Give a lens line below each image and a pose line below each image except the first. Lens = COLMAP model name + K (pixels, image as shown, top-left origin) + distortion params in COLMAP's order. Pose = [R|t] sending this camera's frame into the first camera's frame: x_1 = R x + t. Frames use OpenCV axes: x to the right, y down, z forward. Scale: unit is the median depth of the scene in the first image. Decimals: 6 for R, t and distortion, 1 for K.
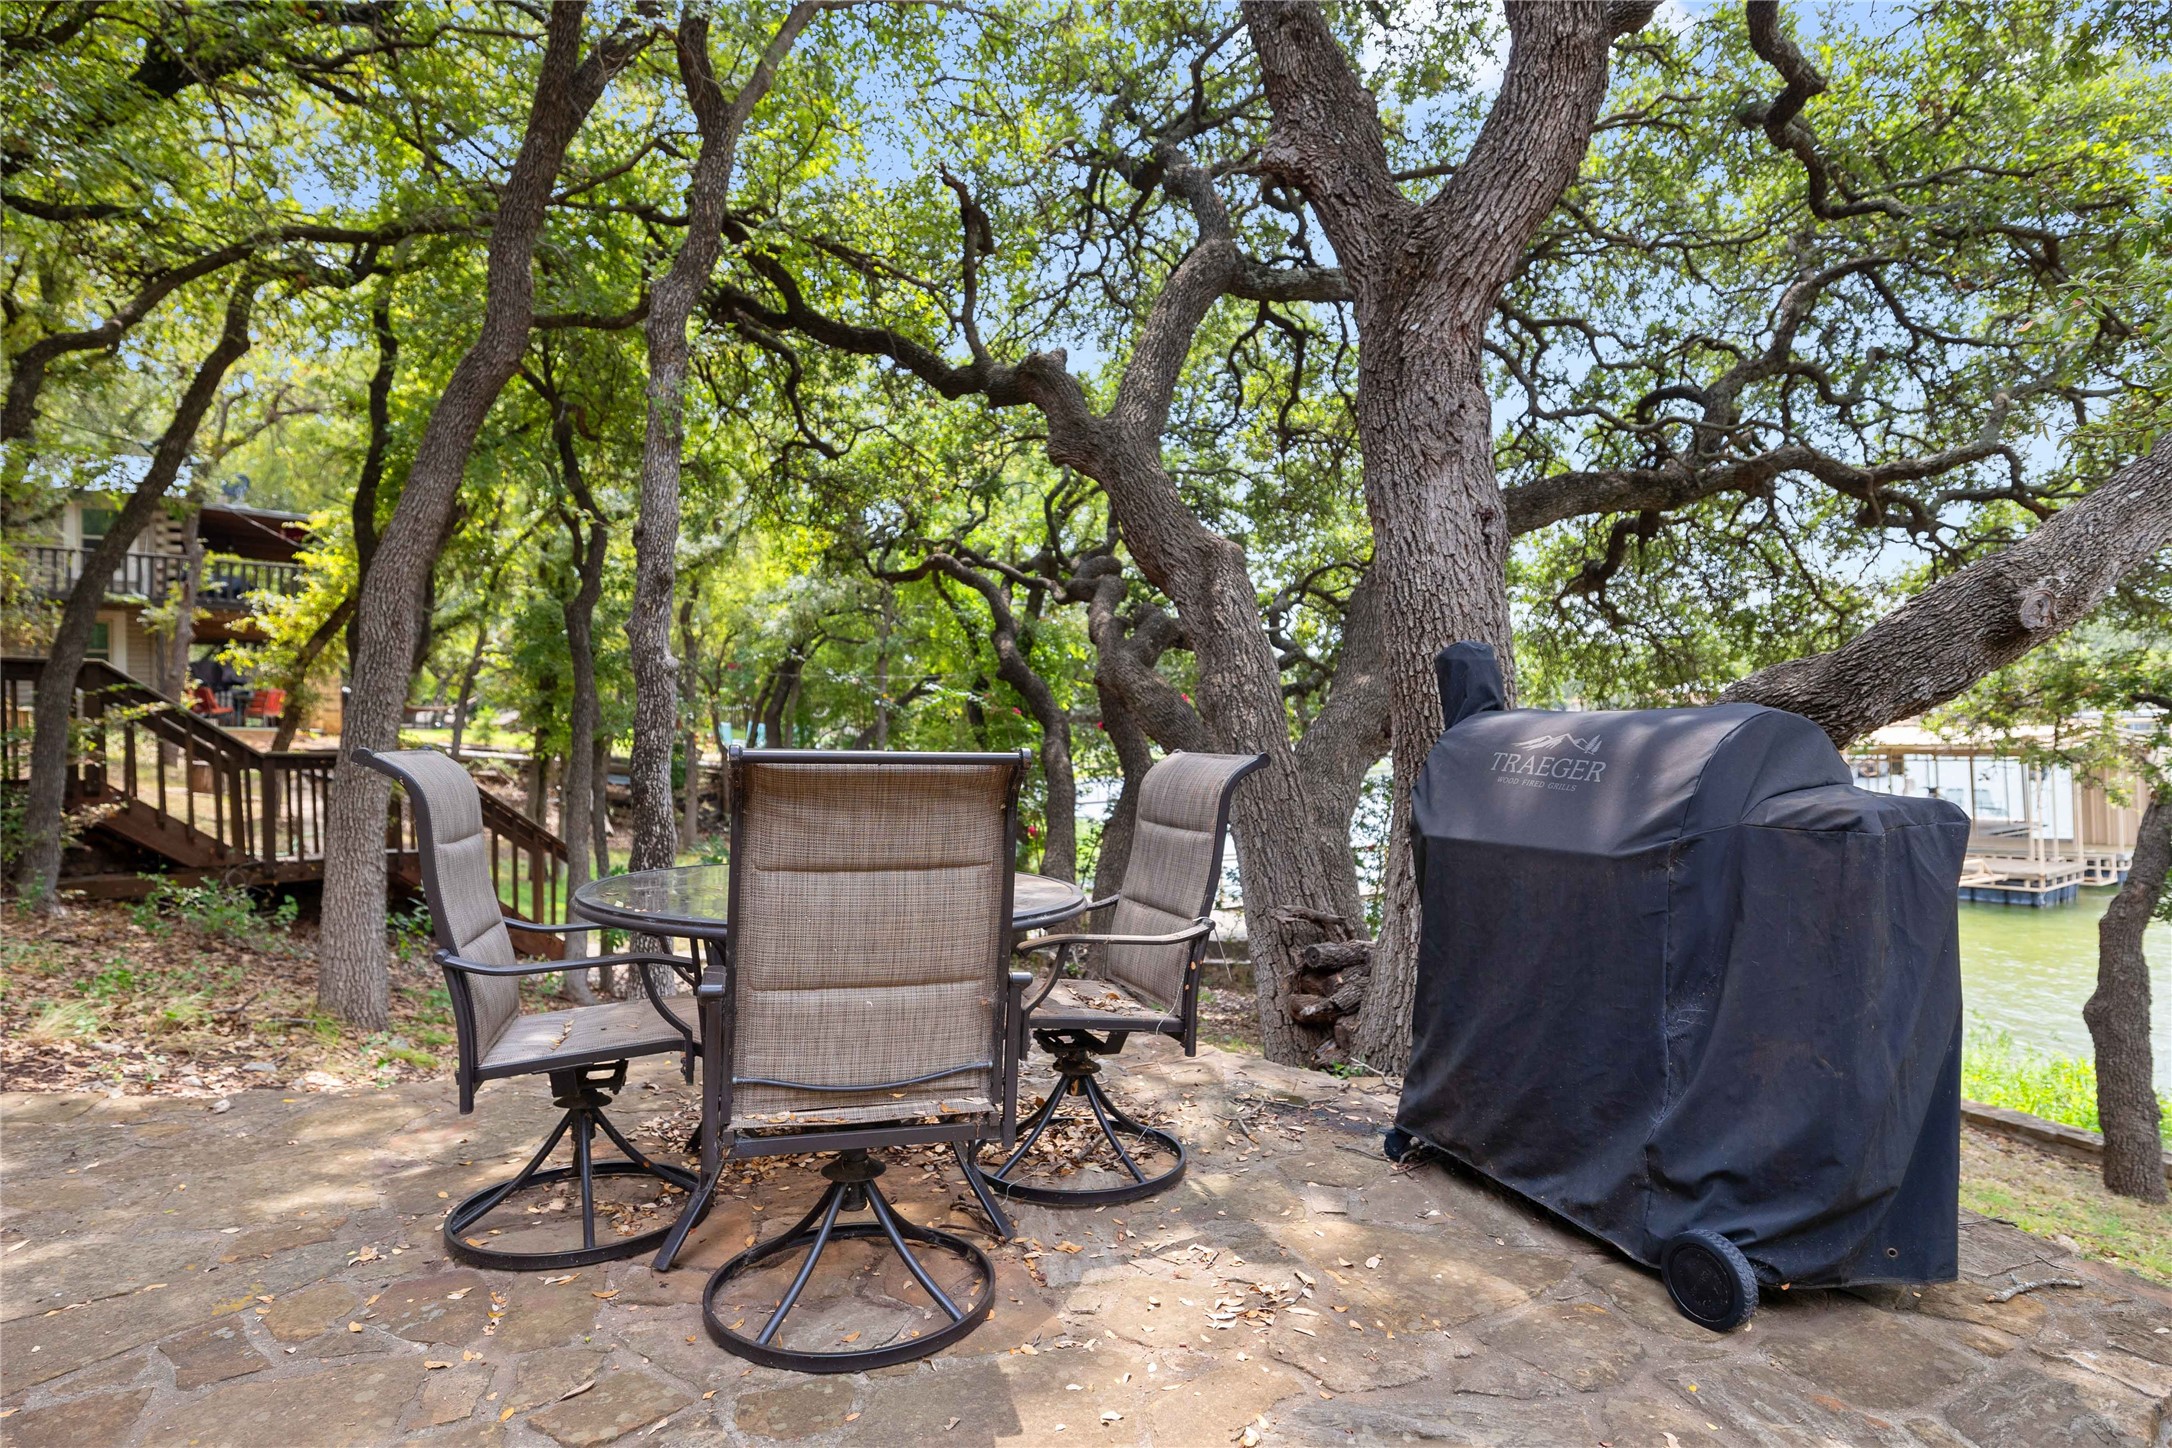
lens RADIAL K [[1190.7, 0, 1086.0], [0, 1190.7, 724.0], [0, 0, 1]] dist [-0.001932, -0.000401]
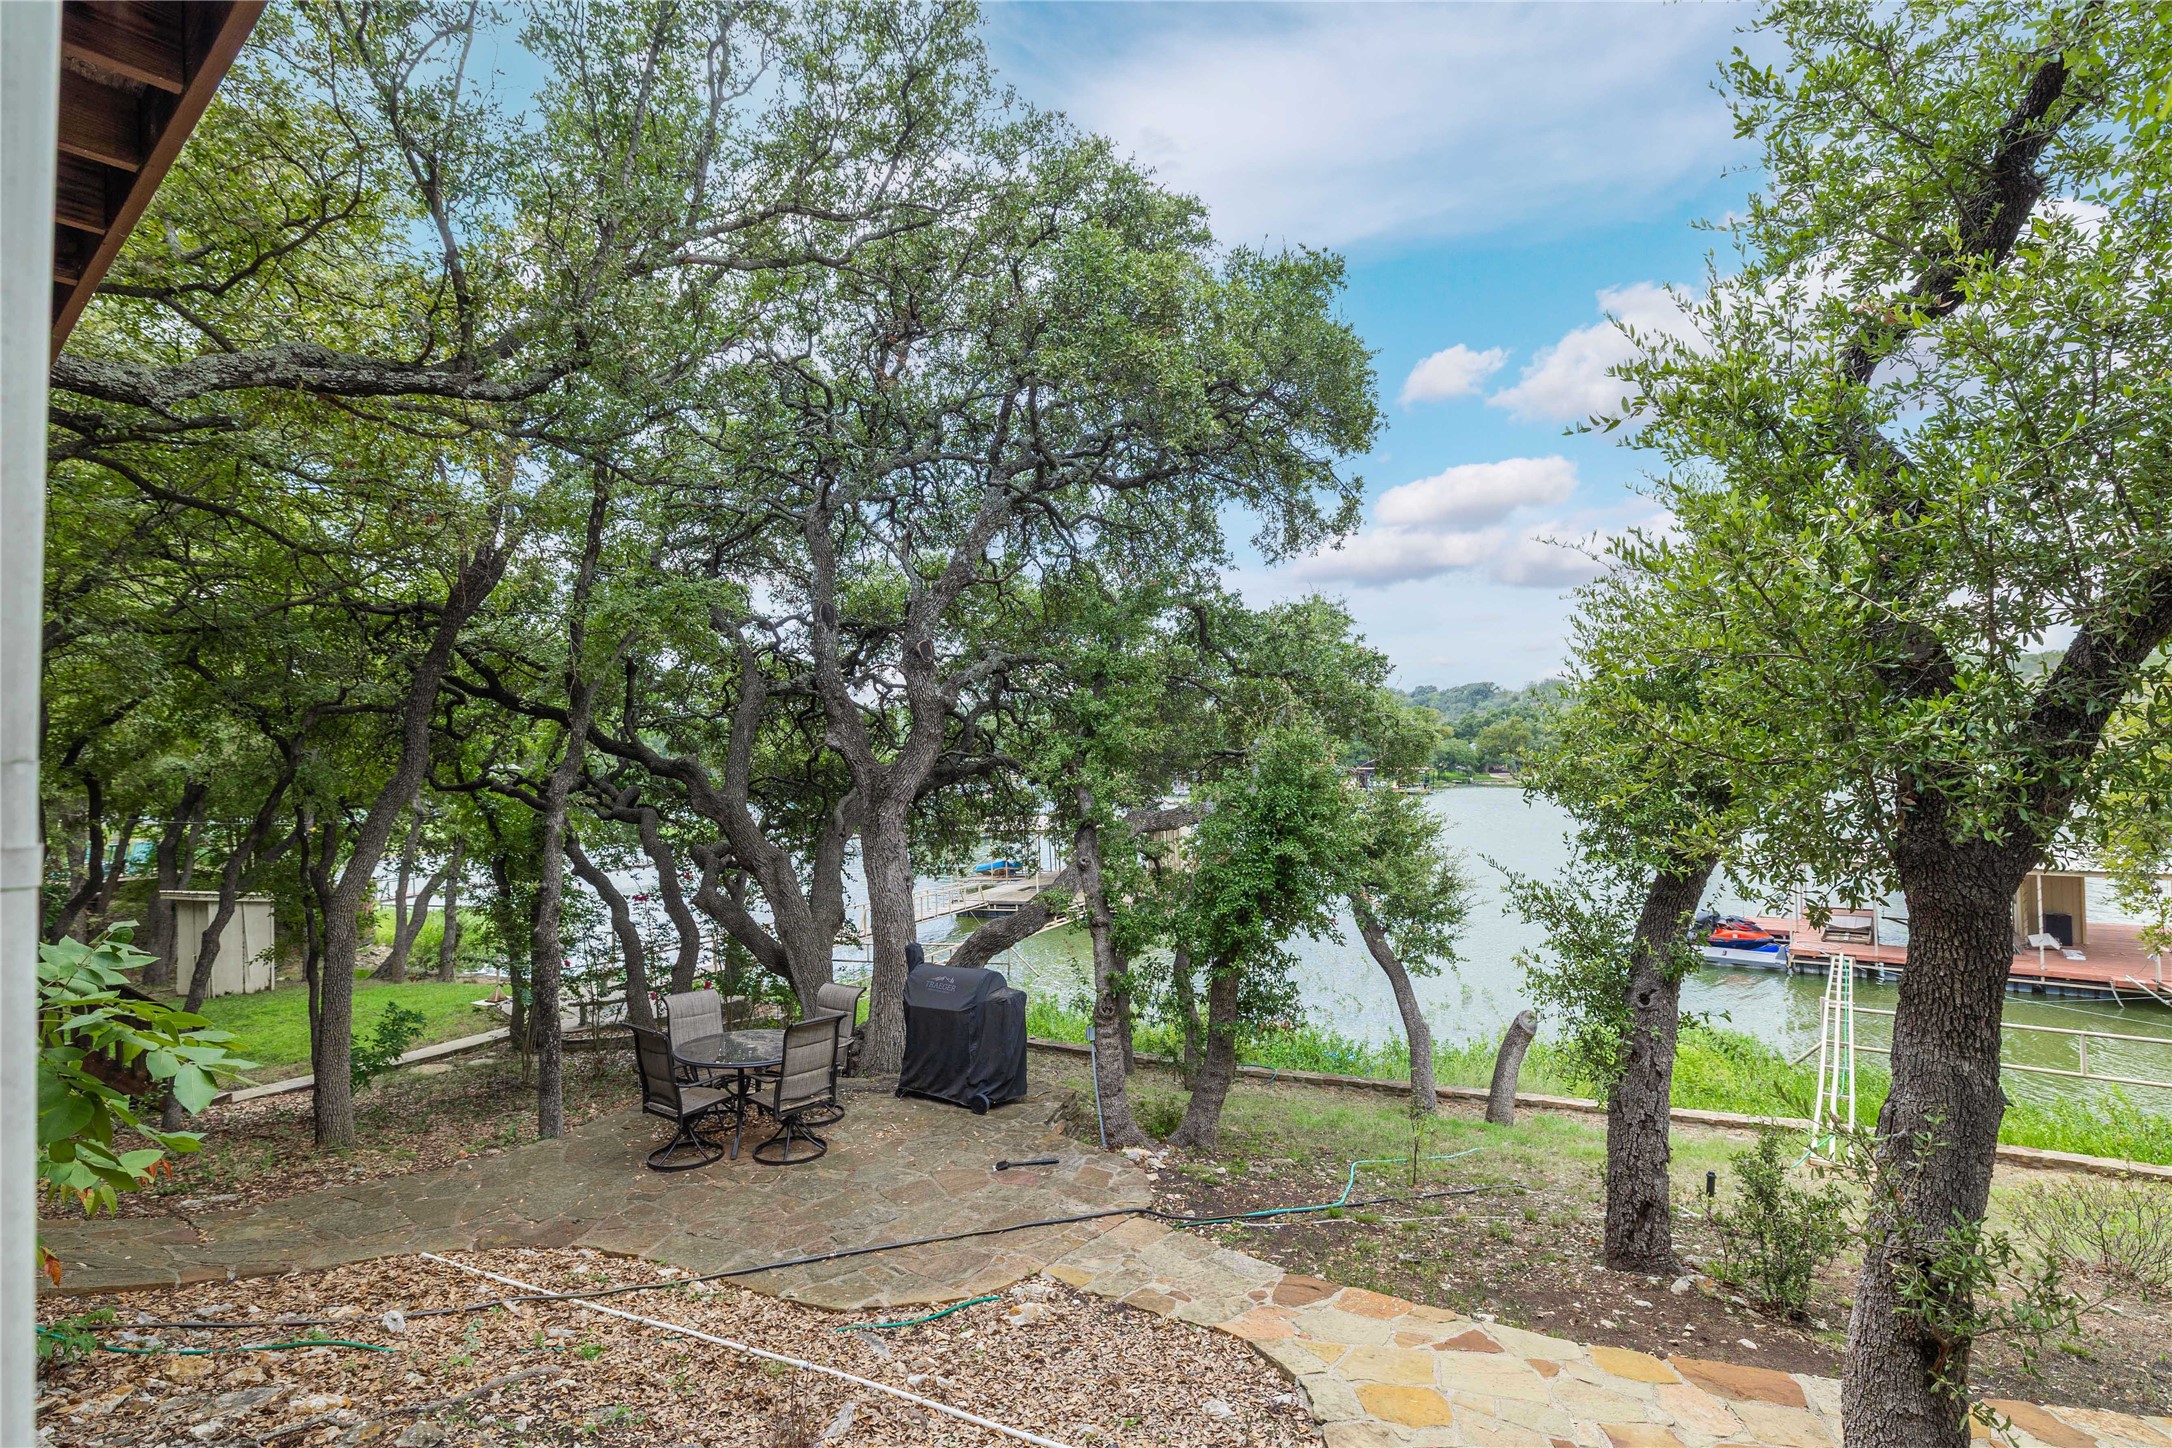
lens RADIAL K [[1072.0, 0, 1086.0], [0, 1072.0, 724.0], [0, 0, 1]] dist [0.000222, 0.000028]
pose [[0.816818, 0.010791, 0.576795, -1.402698], [0.010411, 0.999387, -0.033439, -0.779239], [-0.576802, 0.033318, 0.816204, -2.419882]]
